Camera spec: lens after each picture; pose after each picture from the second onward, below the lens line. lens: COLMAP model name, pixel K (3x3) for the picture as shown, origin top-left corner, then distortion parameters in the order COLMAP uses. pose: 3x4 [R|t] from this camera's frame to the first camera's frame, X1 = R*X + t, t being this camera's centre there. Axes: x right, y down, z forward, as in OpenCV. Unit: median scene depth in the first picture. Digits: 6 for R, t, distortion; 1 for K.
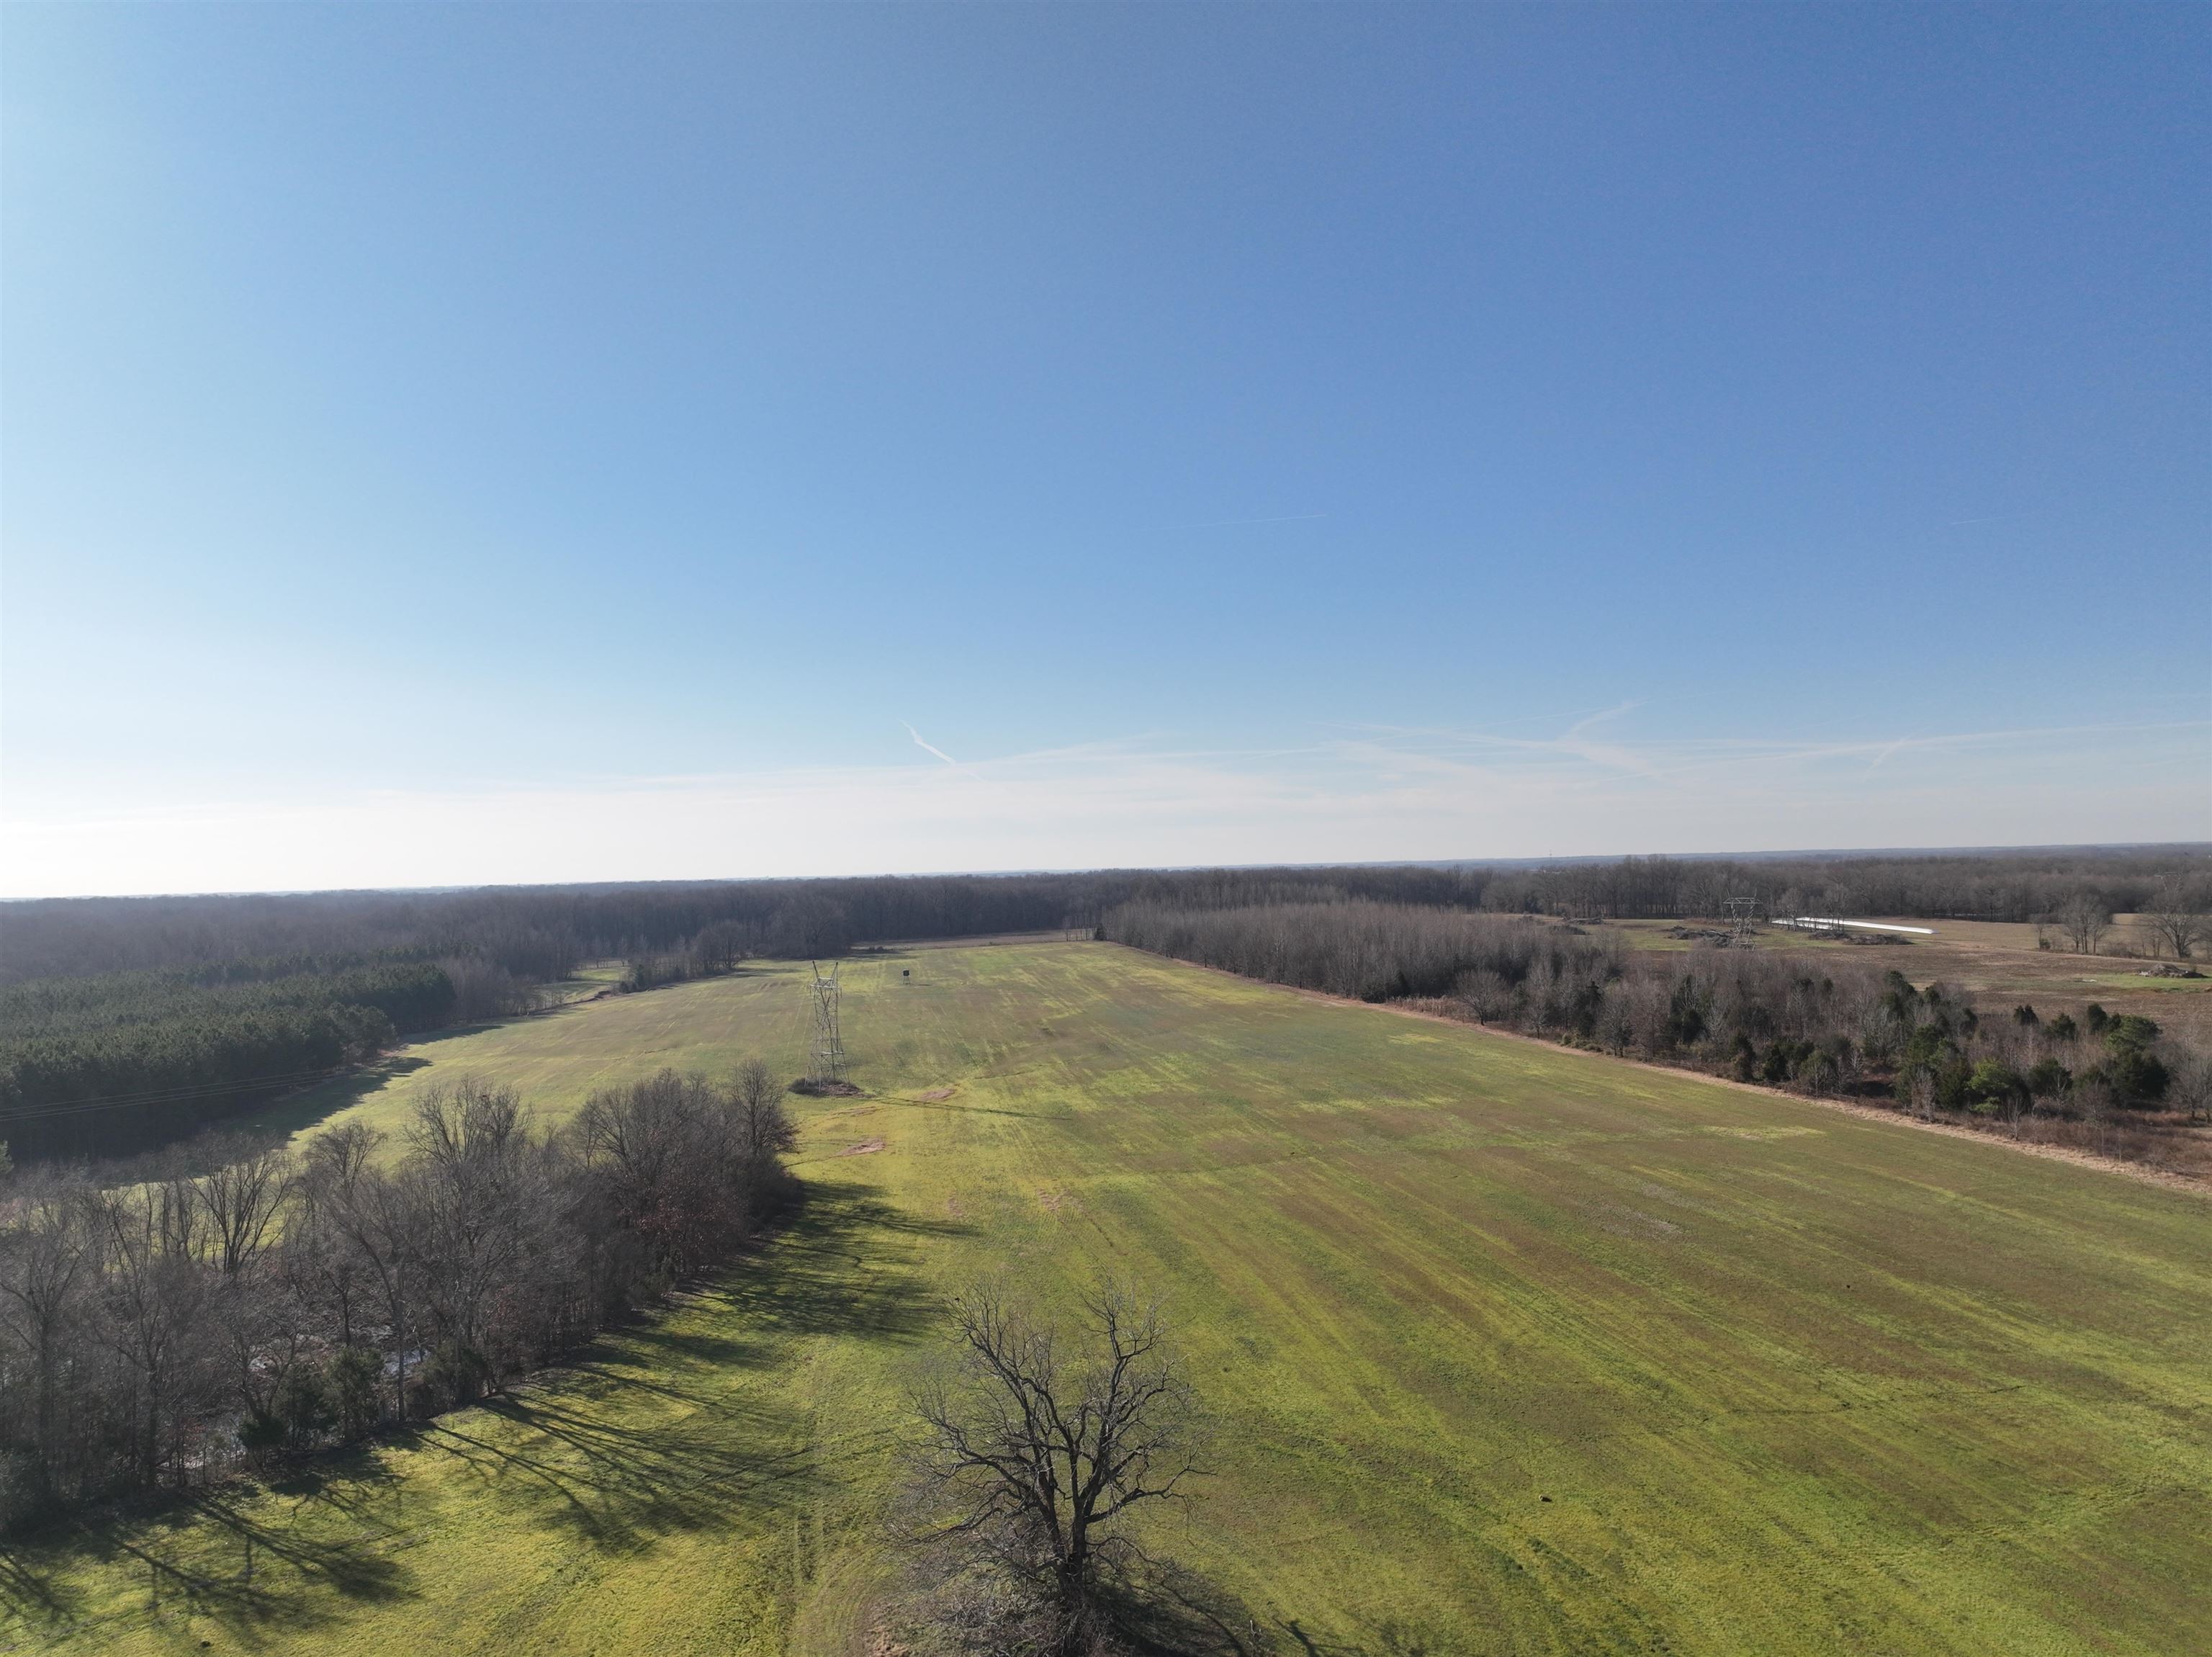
lens RADIAL K [[1562.3, 0, 1112.9], [0, 1562.3, 828.5], [0, 0, 1]] dist [0.006328, 0.003255]
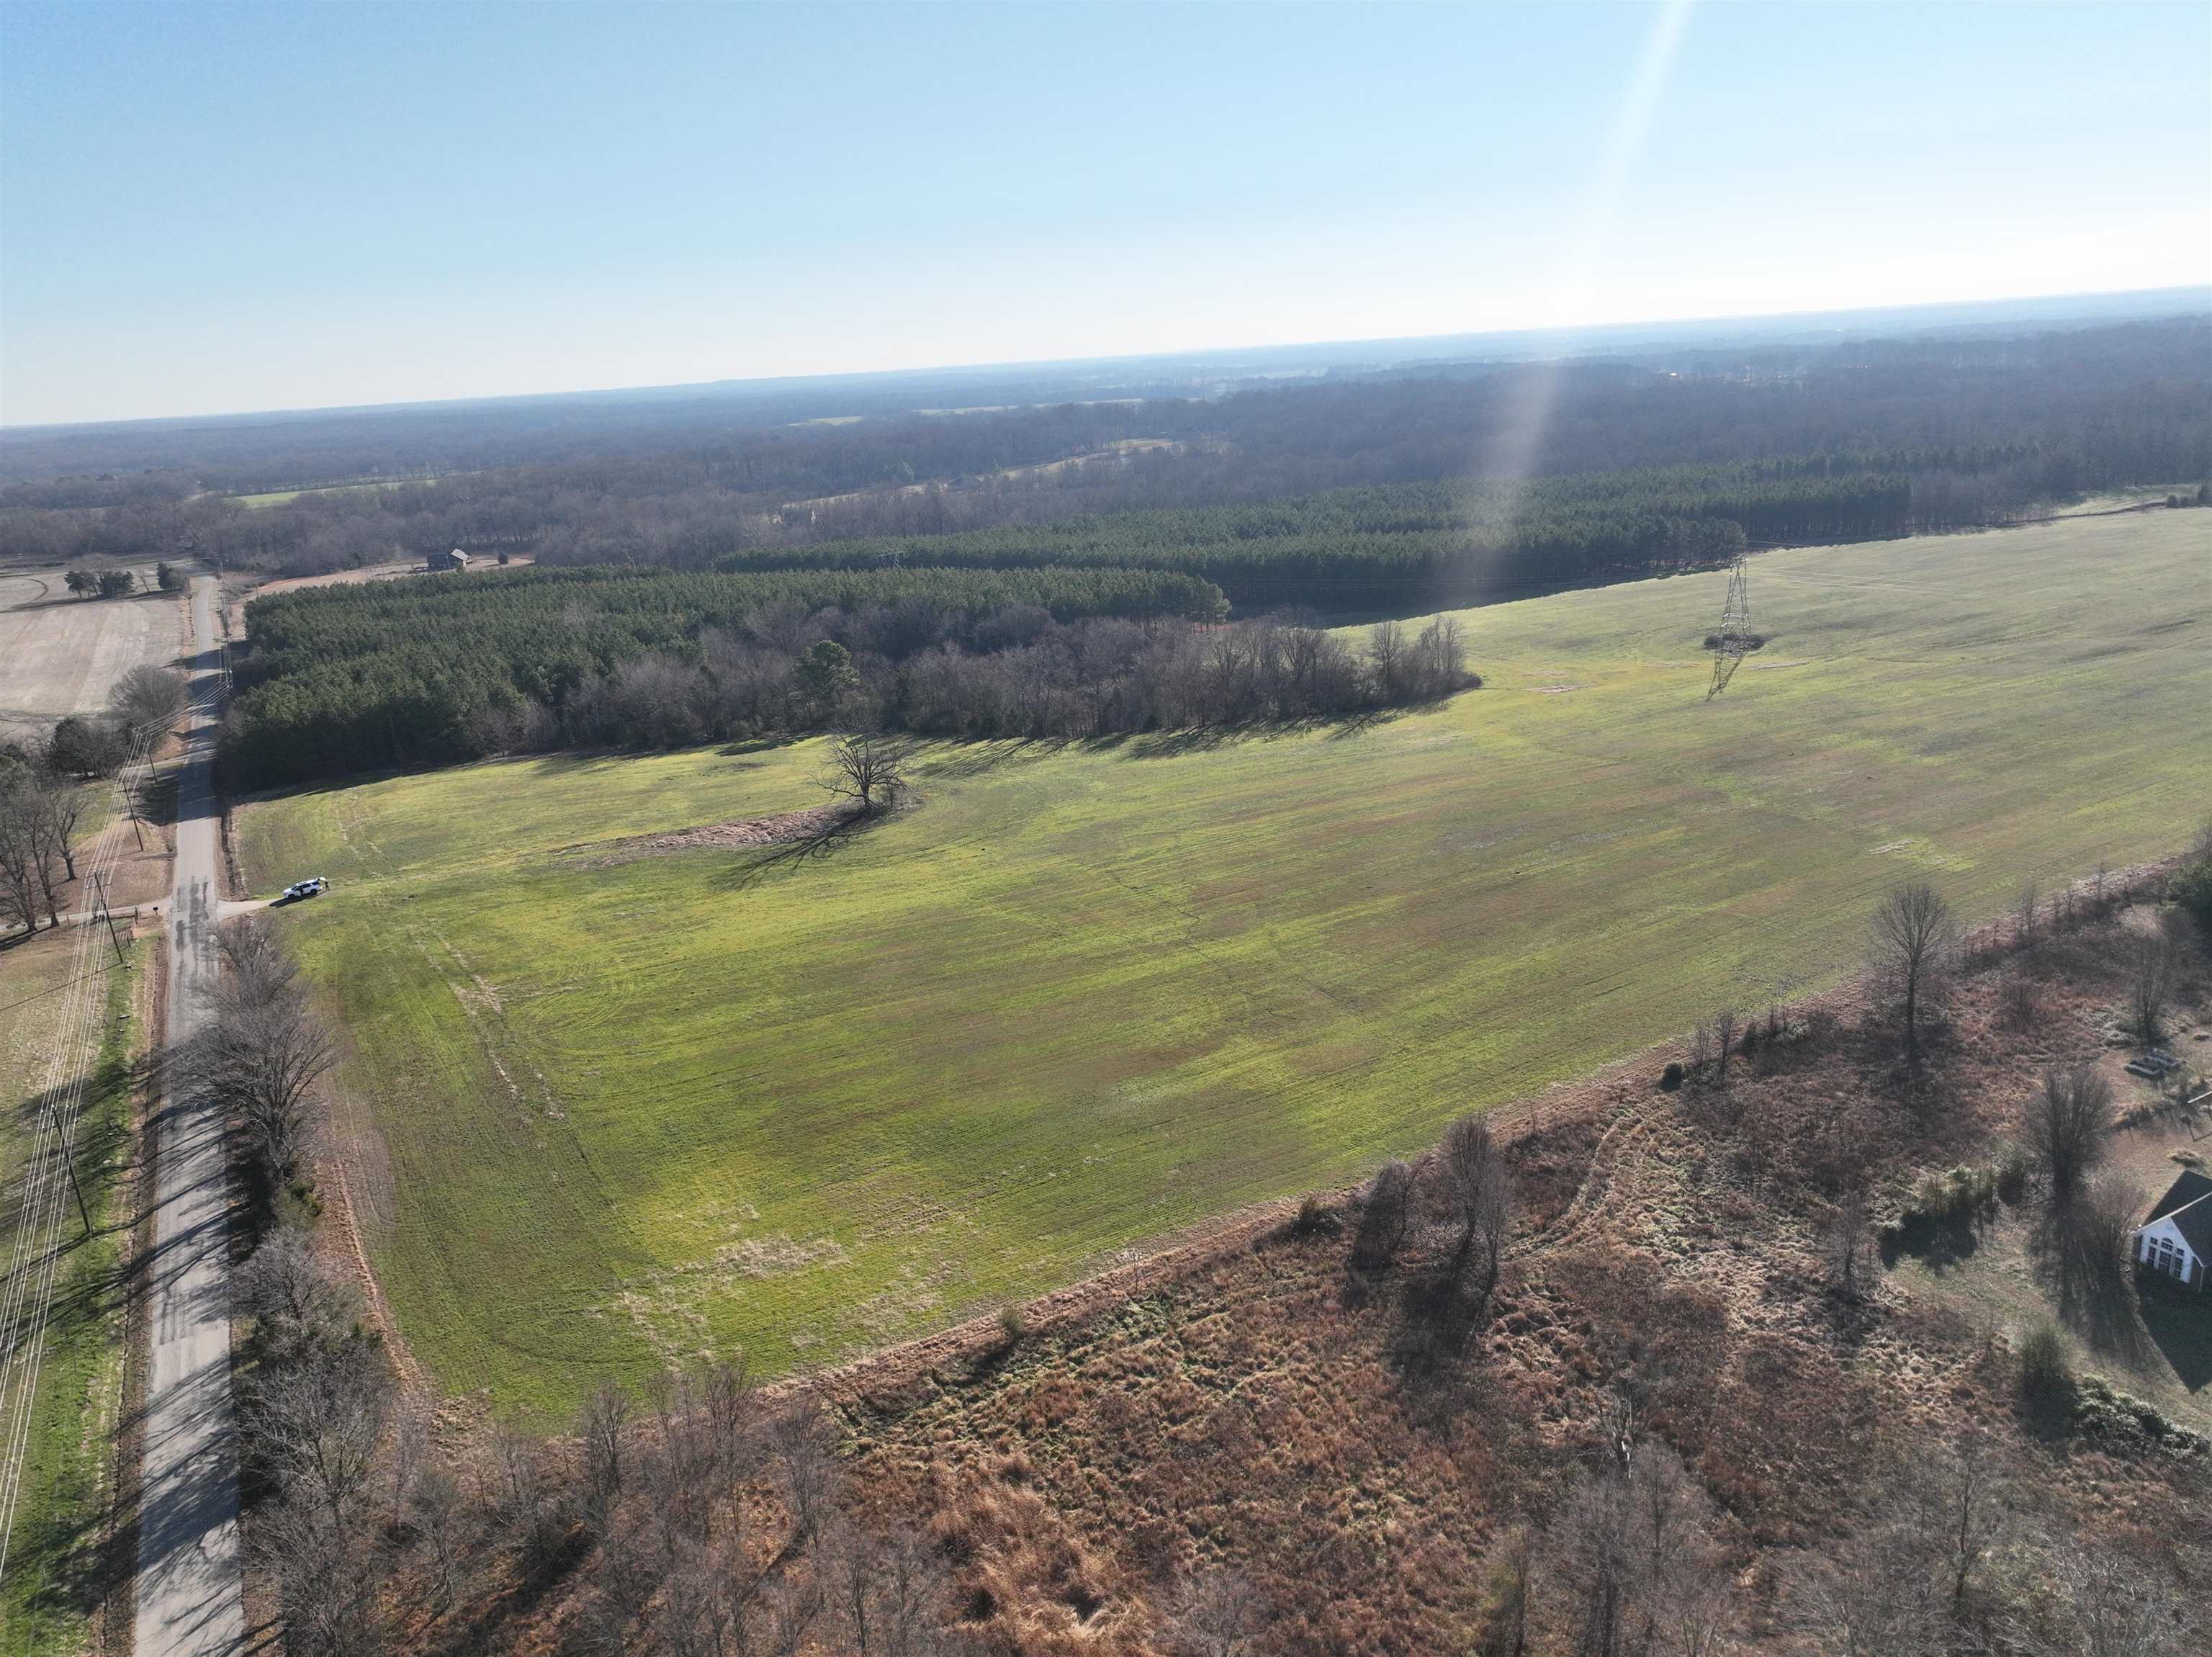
lens RADIAL K [[1562.5, 0, 1106.0], [0, 1562.5, 828.5], [0, 0, 1]] dist [-0.001200, 0.023365]
pose [[0.288168, 0.288739, -0.913011, 2.225313], [0.076926, 0.943395, 0.322628, -0.358268], [0.954485, -0.163205, 0.249644, 0.444326]]
